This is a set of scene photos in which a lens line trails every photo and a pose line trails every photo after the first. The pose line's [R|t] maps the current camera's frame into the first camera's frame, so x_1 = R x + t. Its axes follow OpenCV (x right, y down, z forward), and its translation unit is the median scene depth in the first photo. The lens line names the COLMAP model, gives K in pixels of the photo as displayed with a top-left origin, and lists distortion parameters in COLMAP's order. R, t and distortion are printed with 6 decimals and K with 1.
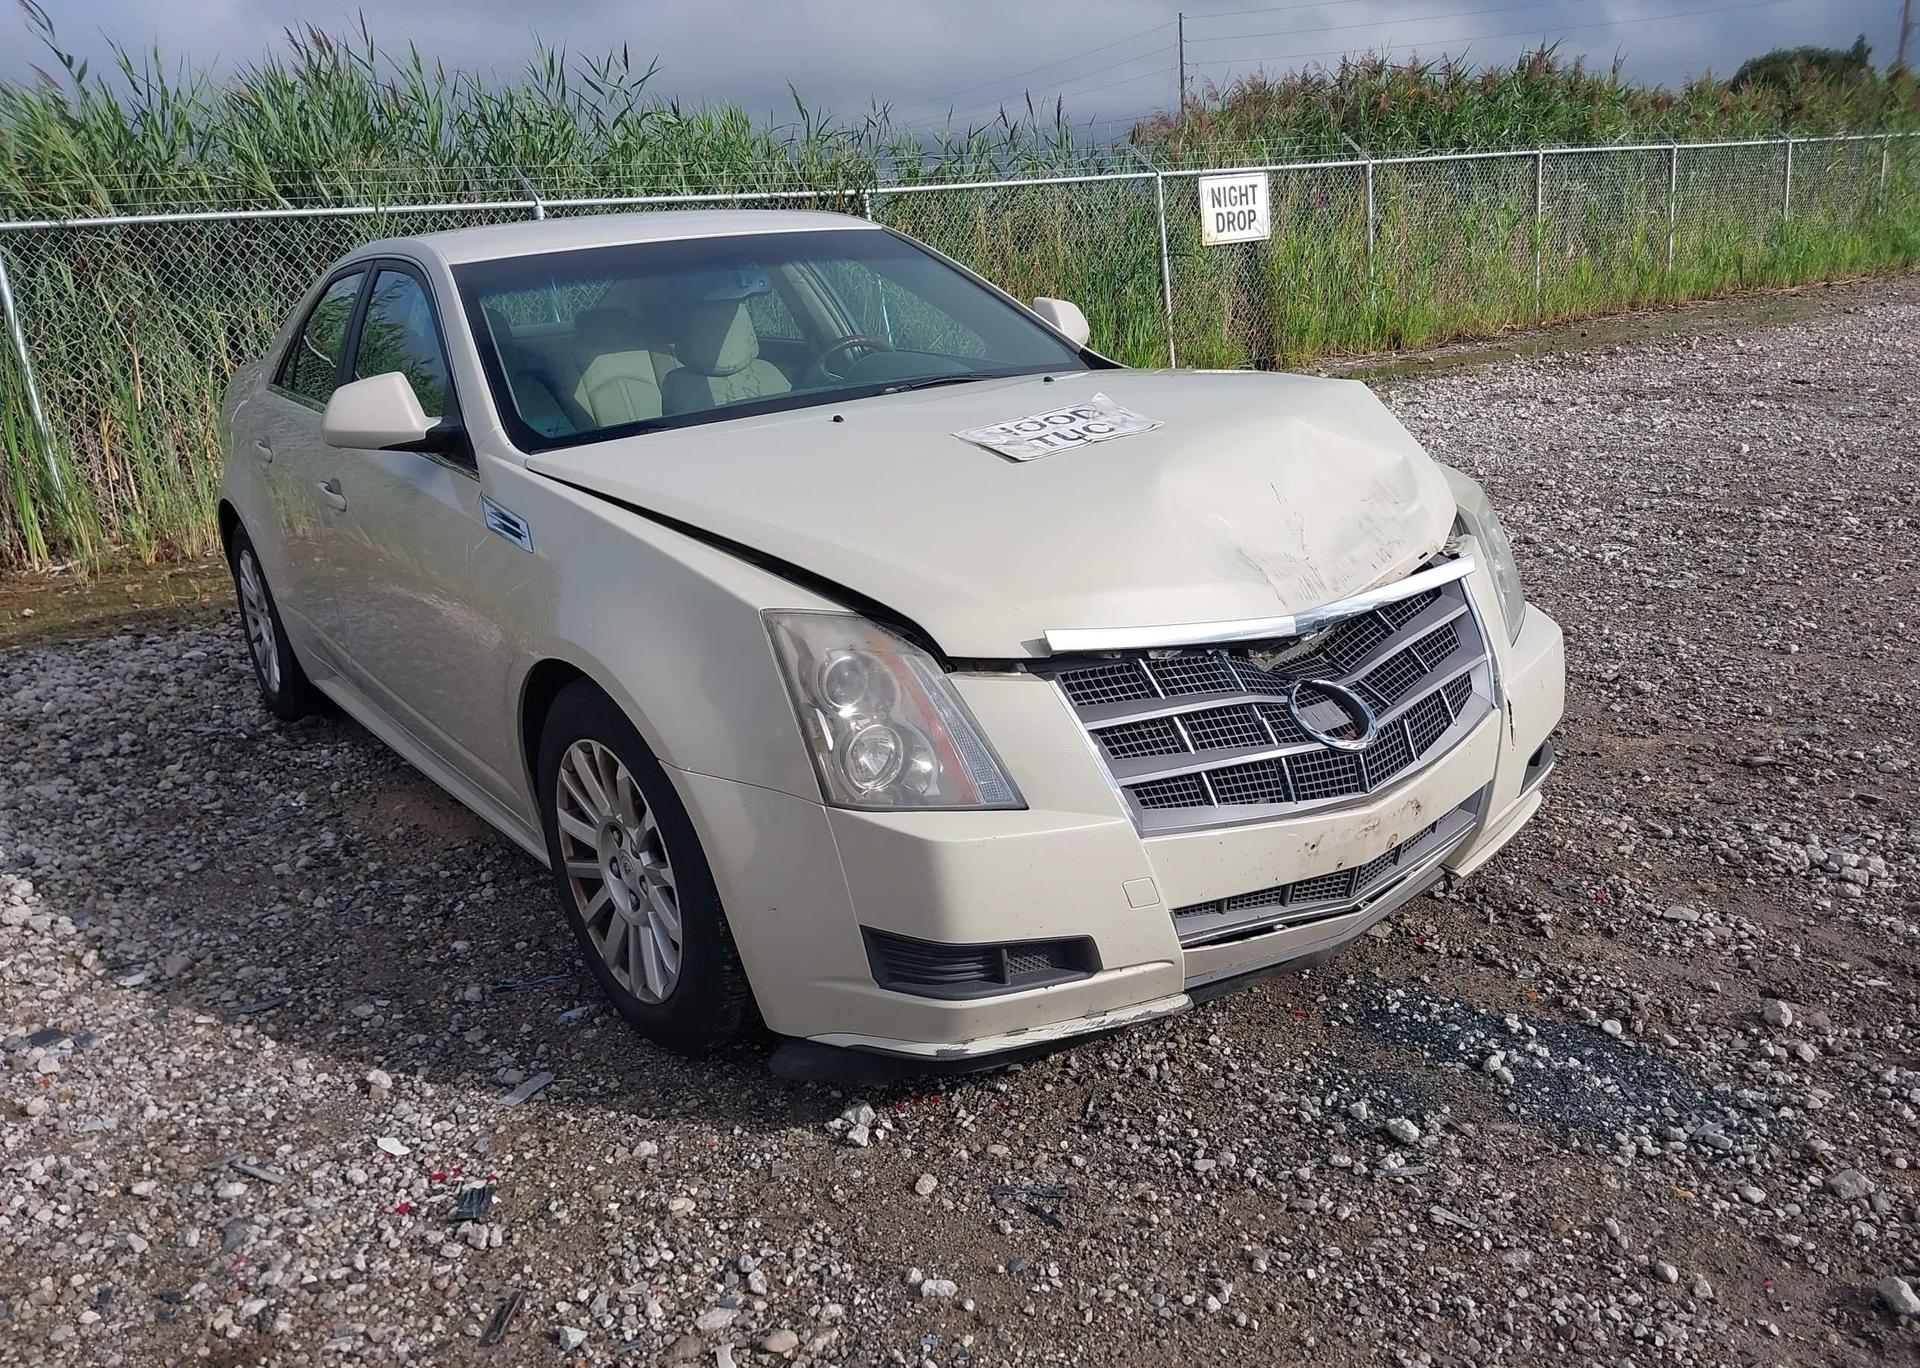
lens RADIAL K [[1520.0, 0, 979.3], [0, 1520.0, 638.9], [0, 0, 1]] dist [0.020394, -0.034156]
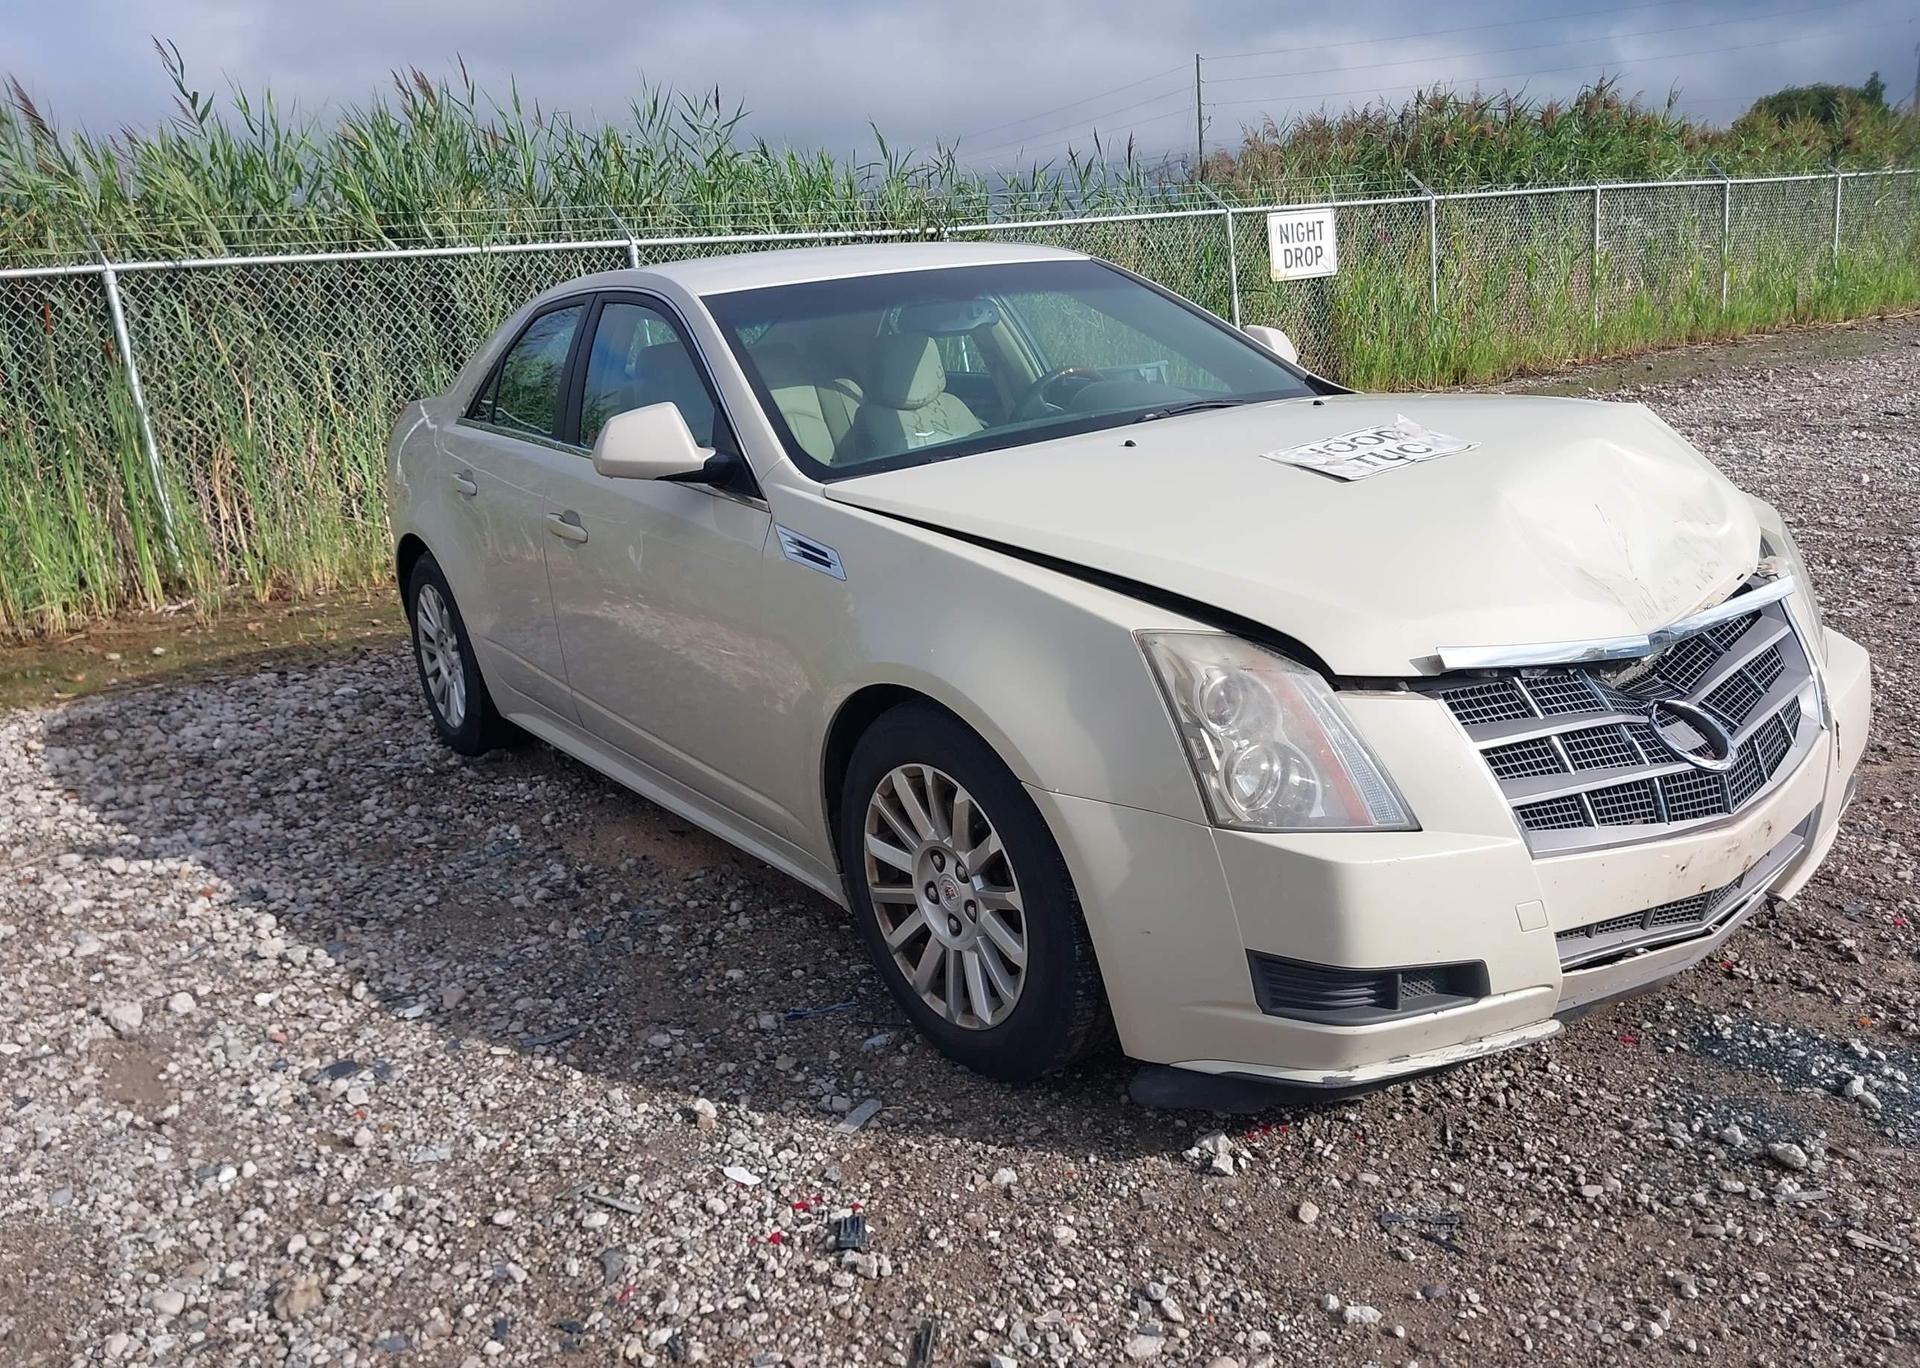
lens RADIAL K [[1520.0, 0, 948.2], [0, 1520.0, 665.7], [0, 0, 1]] dist [0.020394, -0.034156]
pose [[0.999965, -0.004941, -0.006813, -0.216825], [0.004867, 0.999929, -0.010885, 0.011879], [0.006866, 0.010852, 0.999918, 0.006778]]
